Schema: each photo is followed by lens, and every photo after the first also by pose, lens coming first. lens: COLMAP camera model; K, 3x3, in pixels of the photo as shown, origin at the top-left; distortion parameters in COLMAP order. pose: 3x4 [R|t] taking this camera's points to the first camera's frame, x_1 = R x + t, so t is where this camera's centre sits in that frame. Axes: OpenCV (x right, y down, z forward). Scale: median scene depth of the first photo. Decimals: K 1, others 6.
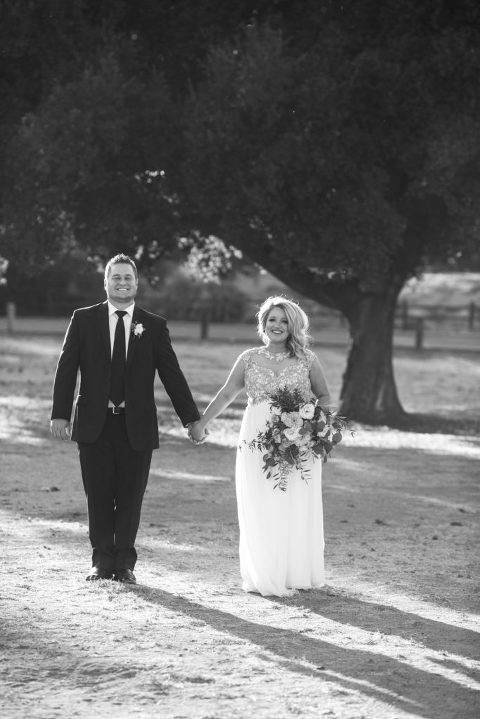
lens RADIAL K [[2709.8, 0, 240.0], [0, 2709.8, 359.5], [0, 0, 1]] dist [0.844270, -0.305955]
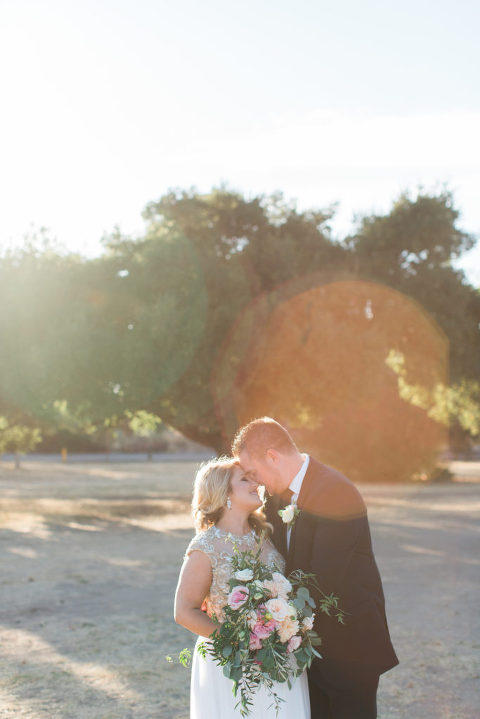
lens RADIAL K [[1044.3, 0, 240.0], [0, 1044.3, 359.5], [0, 0, 1]] dist [0.033387, -0.077872]
pose [[0.996628, -0.040018, 0.071626, 0.006782], [0.046864, 0.994219, -0.096604, -0.008443], [-0.067346, 0.099635, 0.992742, 0.286639]]
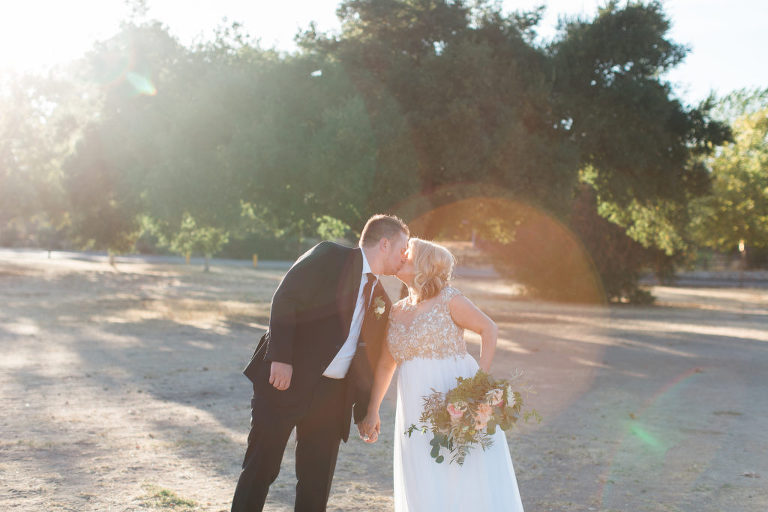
lens RADIAL K [[1115.7, 0, 384.0], [0, 1115.7, 256.0], [0, 0, 1]] dist [0.005391, -0.027101]
pose [[0.999903, 0.002208, 0.013743, 0.017260], [-0.001933, 0.999798, -0.020014, -0.003274], [-0.013784, 0.019986, 0.999705, 0.252614]]
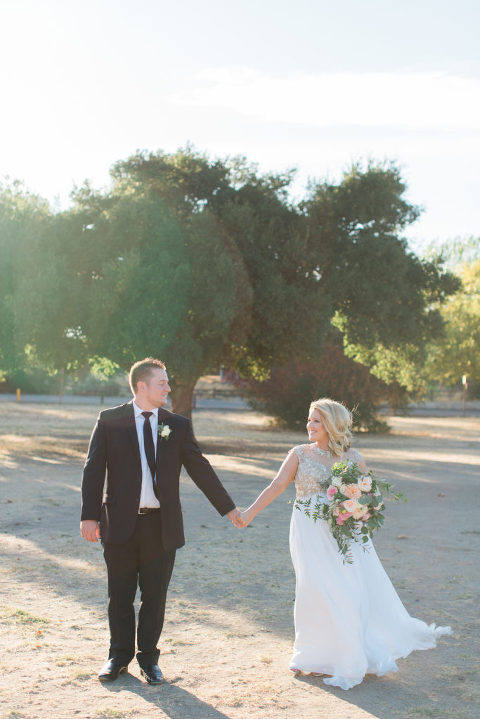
lens RADIAL K [[1044.5, 0, 239.6], [0, 1044.5, 341.4], [0, 0, 1]] dist [0.005391, -0.027101]
pose [[0.993227, 0.001716, 0.116179, -0.000581], [0.005765, 0.997931, -0.064030, -0.007277], [-0.116049, 0.064266, 0.991162, 0.227040]]
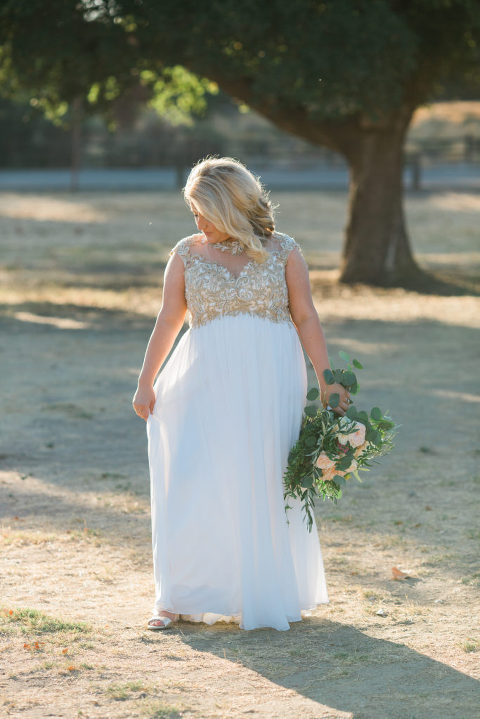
lens RADIAL K [[2753.3, 0, 240.0], [0, 2753.3, 359.5], [0, 0, 1]] dist [-0.132350, -0.972015]
pose [[0.998963, -0.045325, 0.004341, 0.000346], [0.045002, 0.997334, 0.057435, -0.004751], [-0.006933, -0.057180, 0.998340, 0.177203]]
